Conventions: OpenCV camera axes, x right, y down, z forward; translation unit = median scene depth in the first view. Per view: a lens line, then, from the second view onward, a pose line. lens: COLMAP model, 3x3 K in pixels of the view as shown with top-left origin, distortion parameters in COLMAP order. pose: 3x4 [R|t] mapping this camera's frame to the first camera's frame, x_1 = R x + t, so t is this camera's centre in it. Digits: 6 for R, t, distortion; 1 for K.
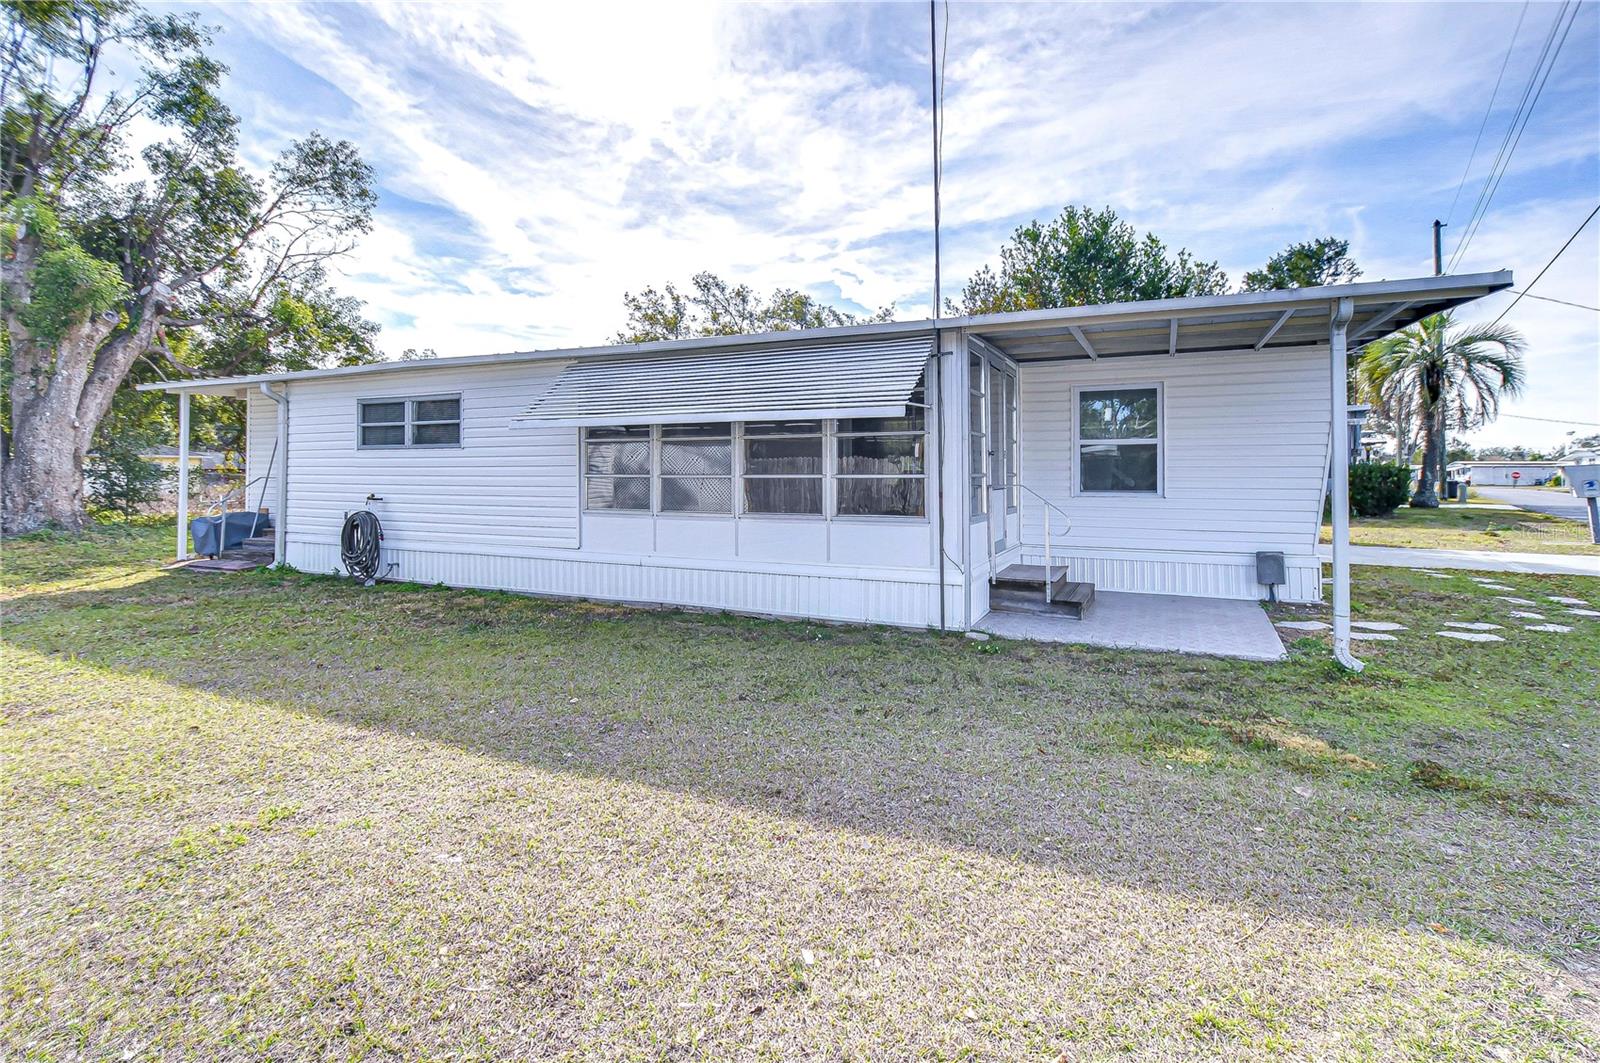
lens RADIAL K [[736.6, 0, 798.8], [0, 736.6, 541.5], [0, 0, 1]] dist [0.010123, -0.009432]
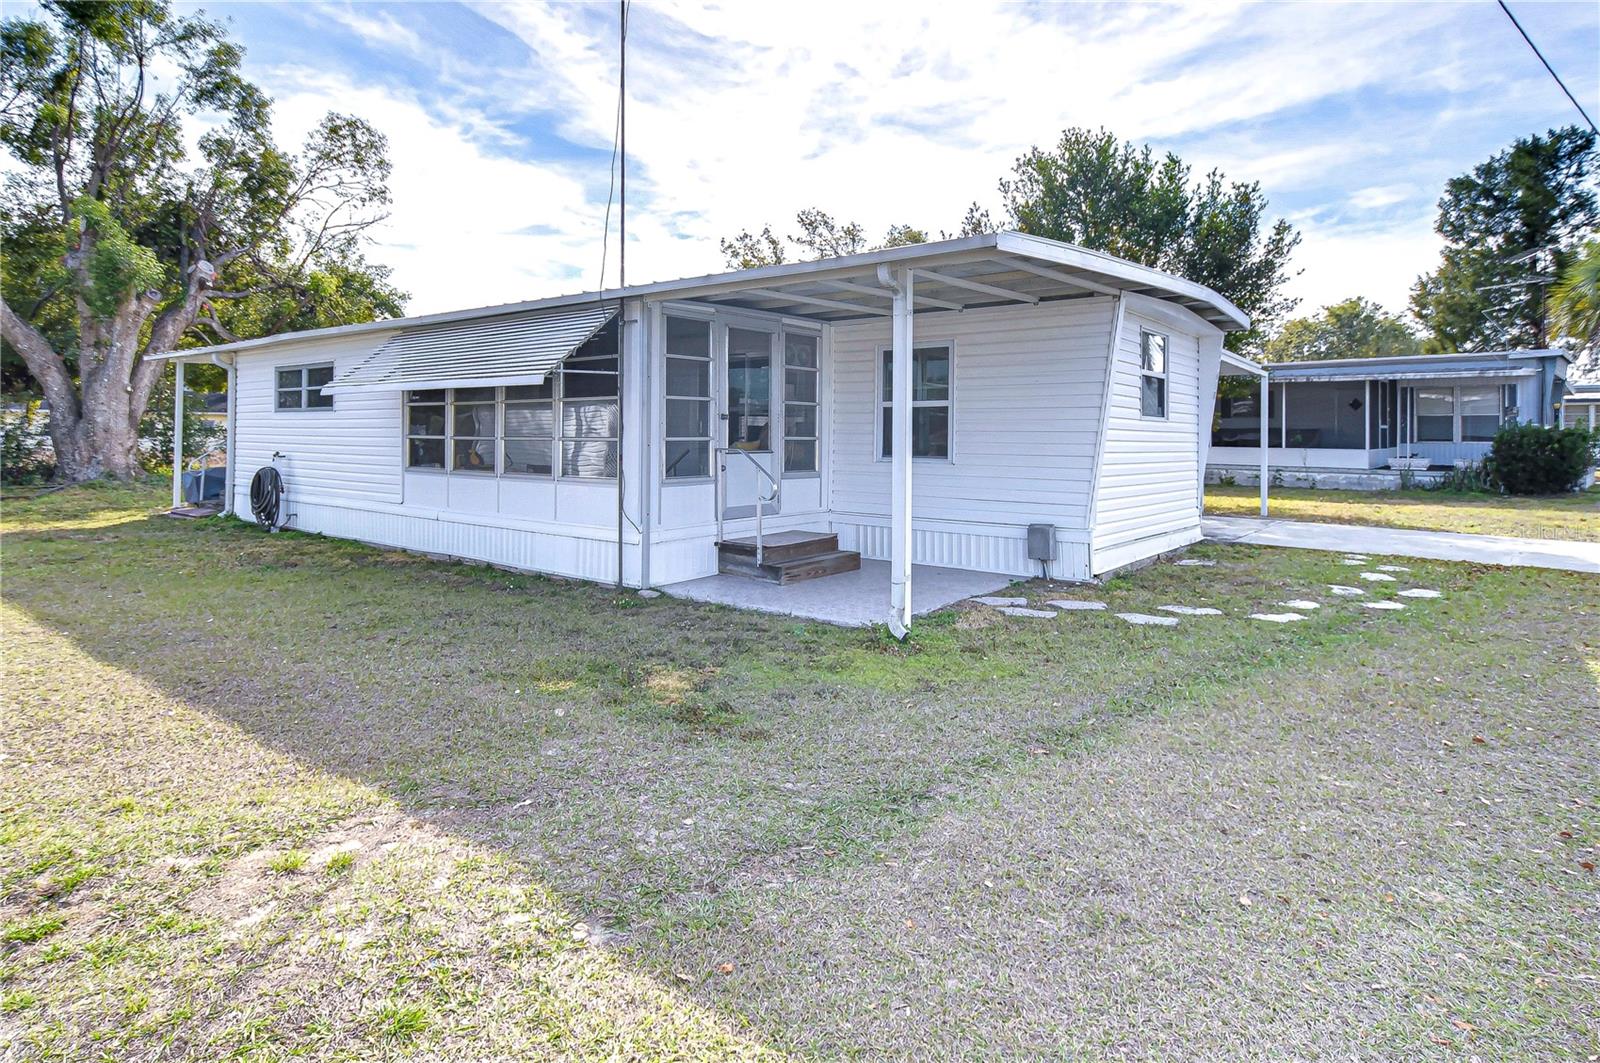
lens RADIAL K [[811.9, 0, 732.7], [0, 811.9, 536.9], [0, 0, 1]] dist [0.005494, -0.005484]
pose [[0.973730, 0.034000, -0.225151, 0.232796], [-0.026355, 0.998972, 0.036875, 0.000973], [0.226173, -0.029973, 0.973626, -0.035169]]
